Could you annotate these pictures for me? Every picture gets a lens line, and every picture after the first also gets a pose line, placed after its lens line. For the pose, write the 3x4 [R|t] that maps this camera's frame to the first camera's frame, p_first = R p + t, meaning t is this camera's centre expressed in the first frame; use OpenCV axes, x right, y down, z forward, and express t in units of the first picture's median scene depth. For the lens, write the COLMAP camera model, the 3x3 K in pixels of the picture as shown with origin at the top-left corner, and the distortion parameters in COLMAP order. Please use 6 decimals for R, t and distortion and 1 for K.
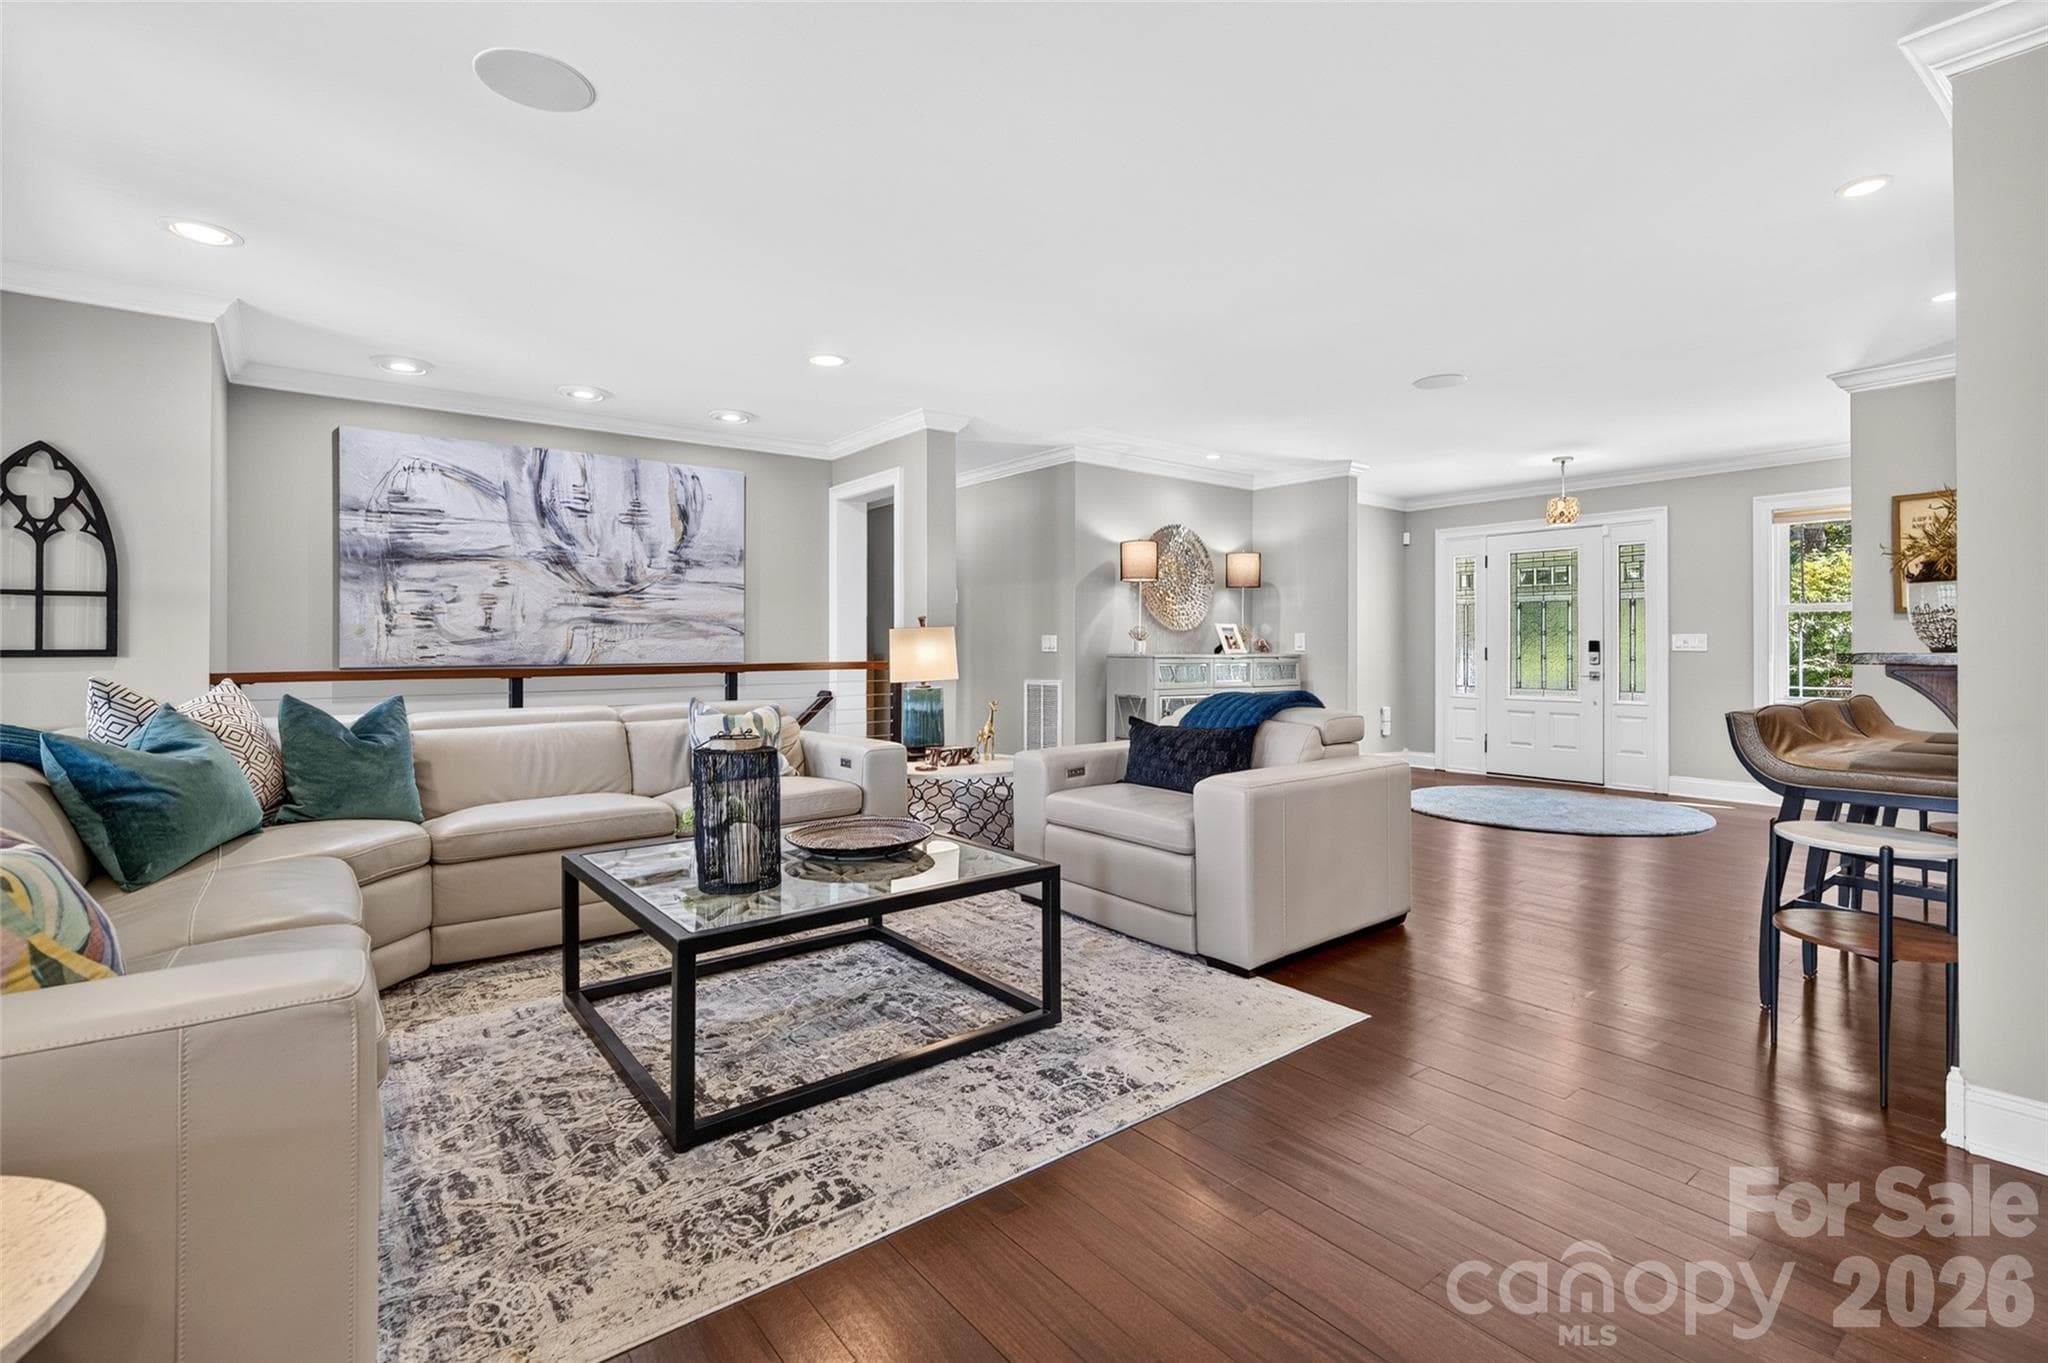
lens RADIAL K [[935.5, 0, 1010.2], [0, 935.5, 638.8], [0, 0, 1]] dist [-0.000008, 0.001657]
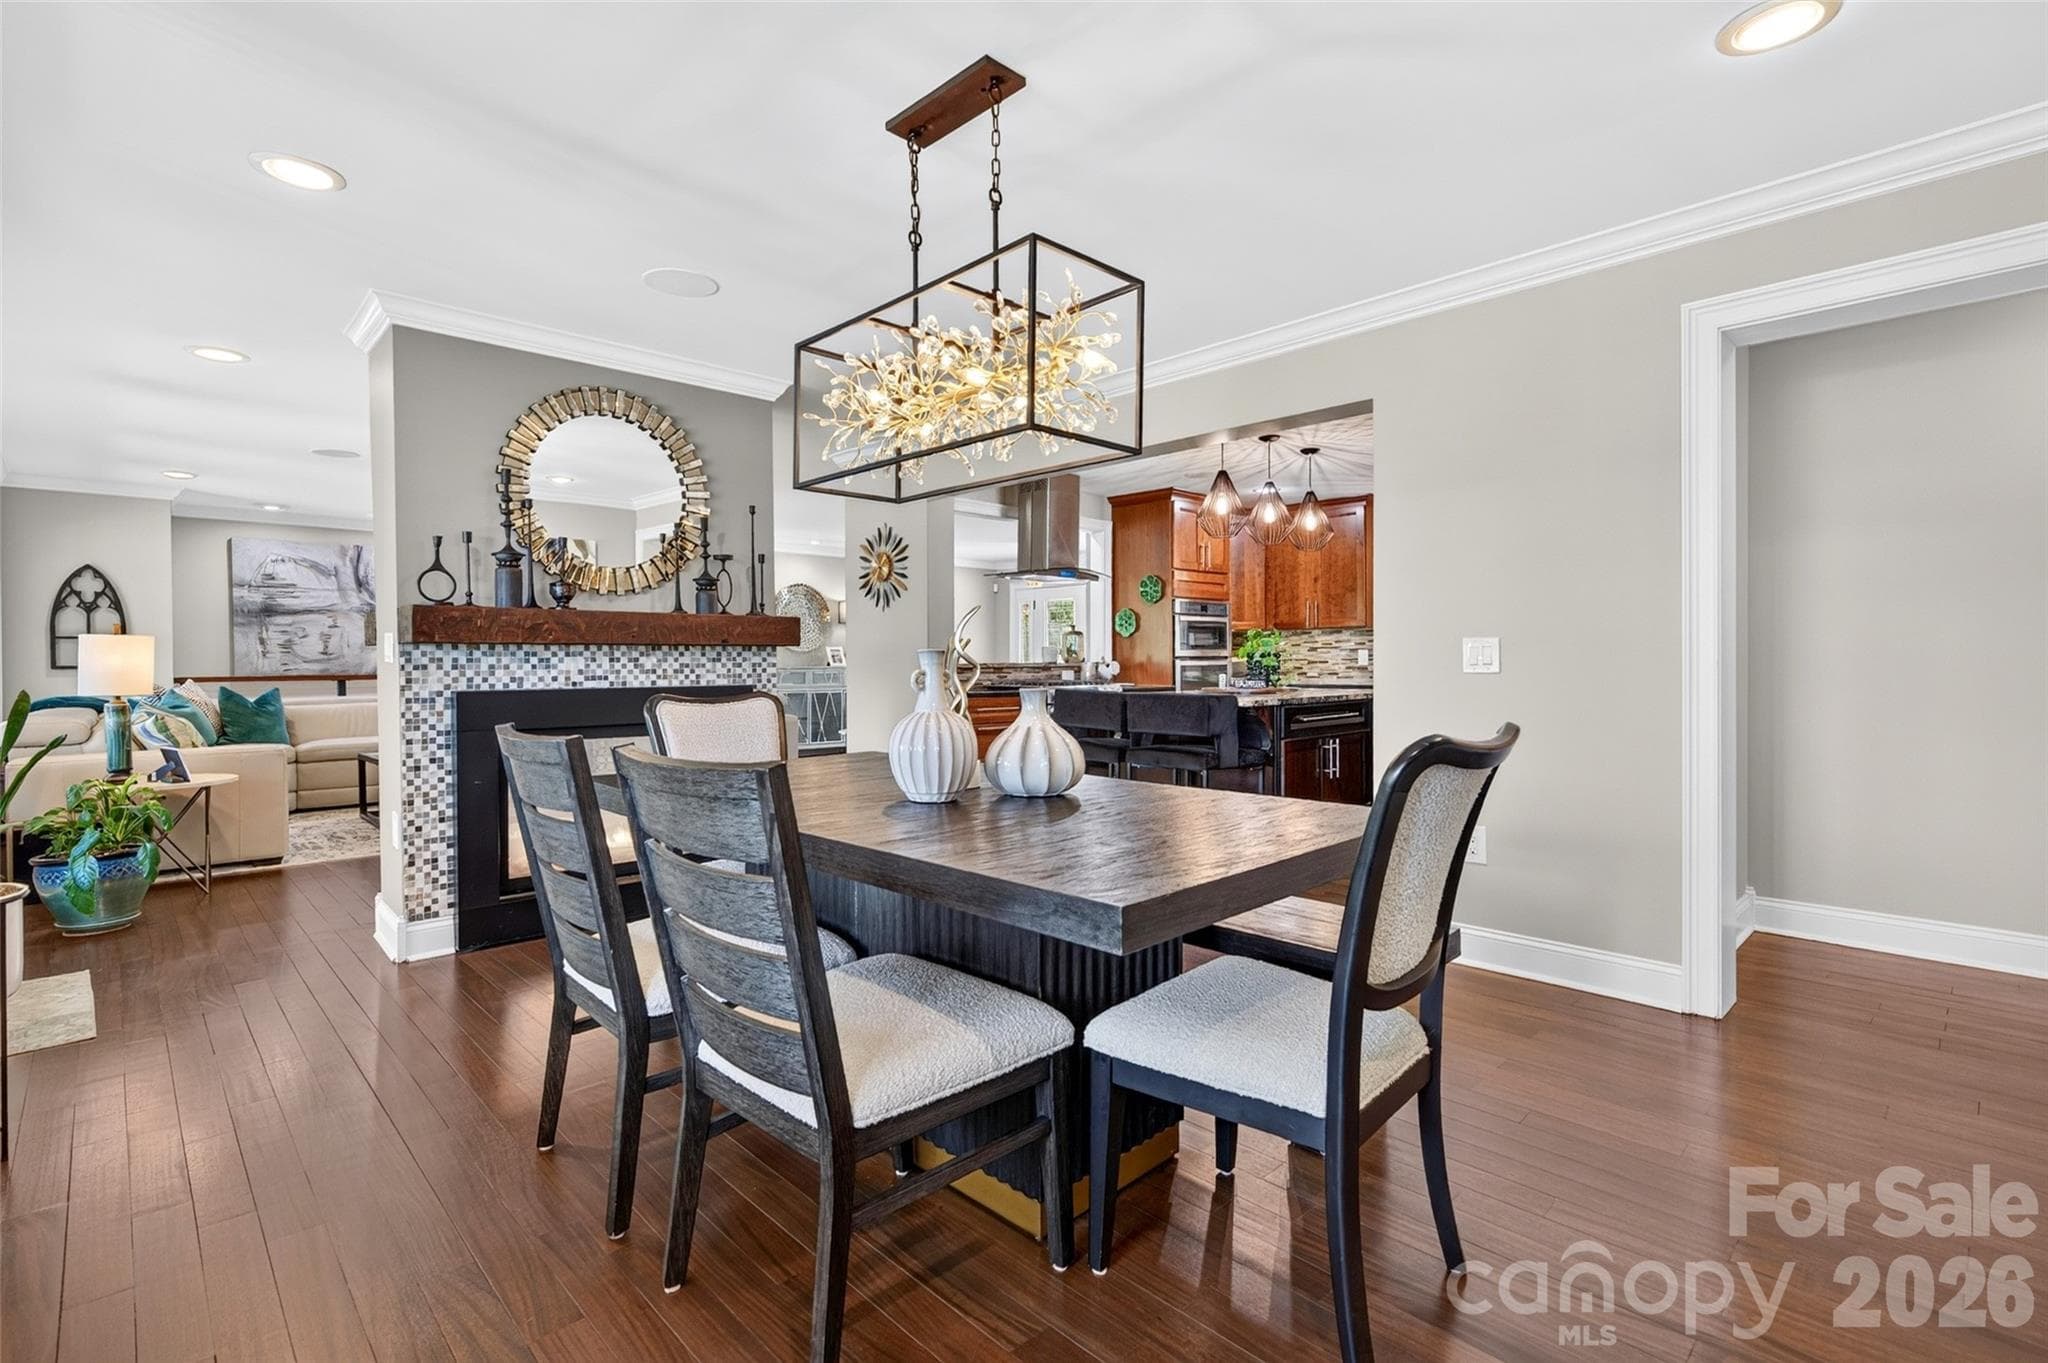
lens RADIAL K [[935.5, 0, 1003.7], [0, 935.5, 670.6], [0, 0, 1]] dist [-0.000008, 0.001657]
pose [[0.994089, -0.003953, 0.108499, 0.577276], [0.001896, 0.999817, 0.019054, -0.010818], [-0.108554, -0.018736, 0.993914, -0.988140]]
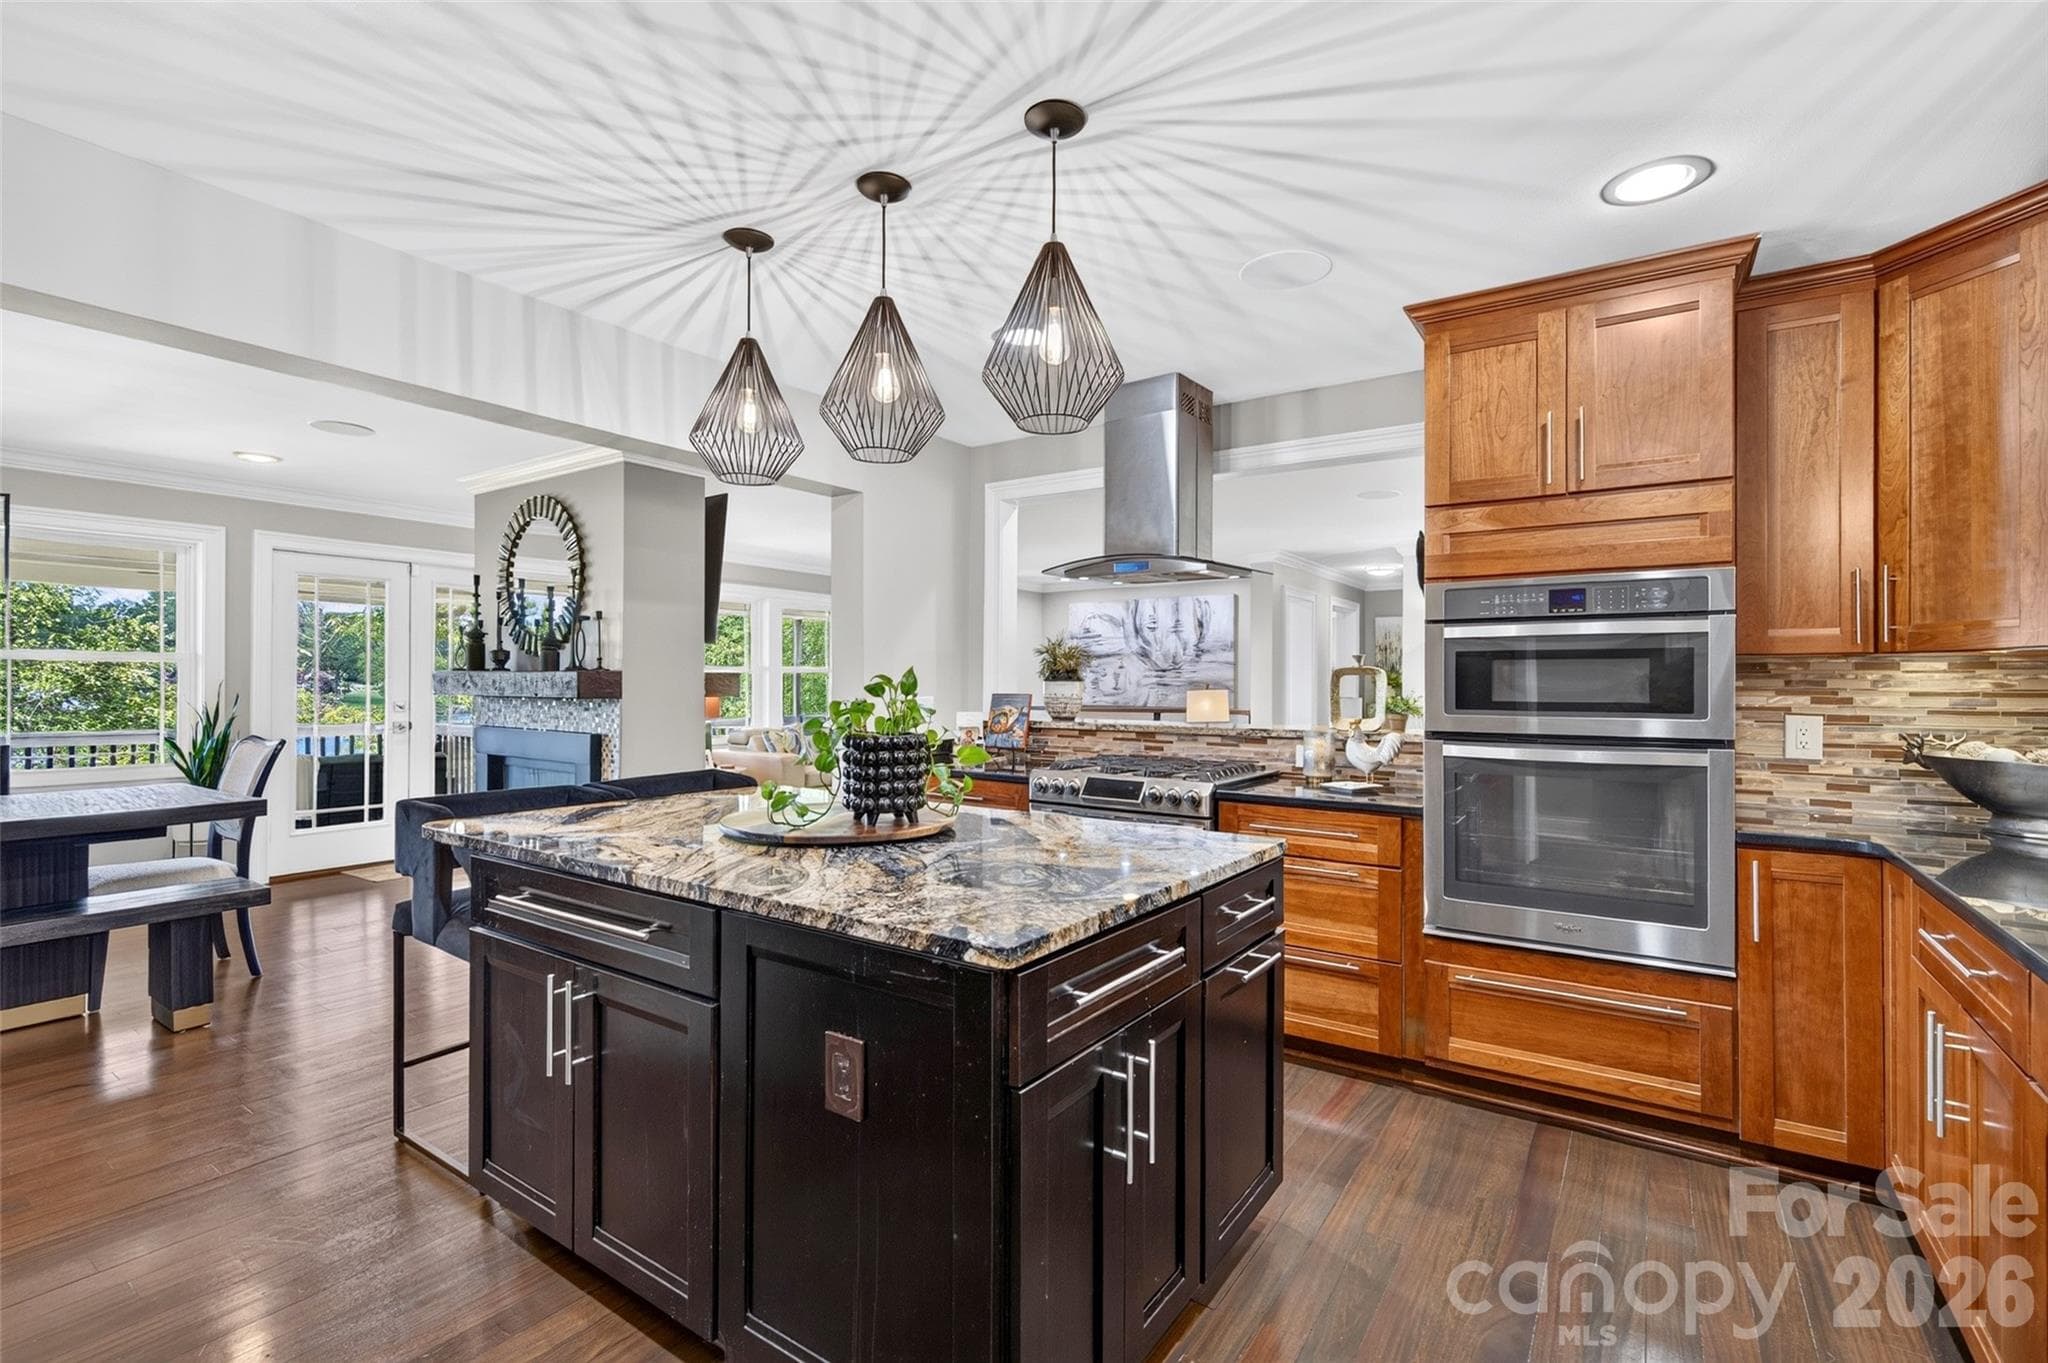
lens RADIAL K [[935.5, 0, 1014.5], [0, 935.5, 678.1], [0, 0, 1]] dist [-0.000008, 0.001657]
pose [[0.301414, -0.002830, -0.953489, 1.652972], [0.002949, 0.999994, -0.002036, -0.037051], [0.953489, -0.002199, 0.301420, 0.166865]]
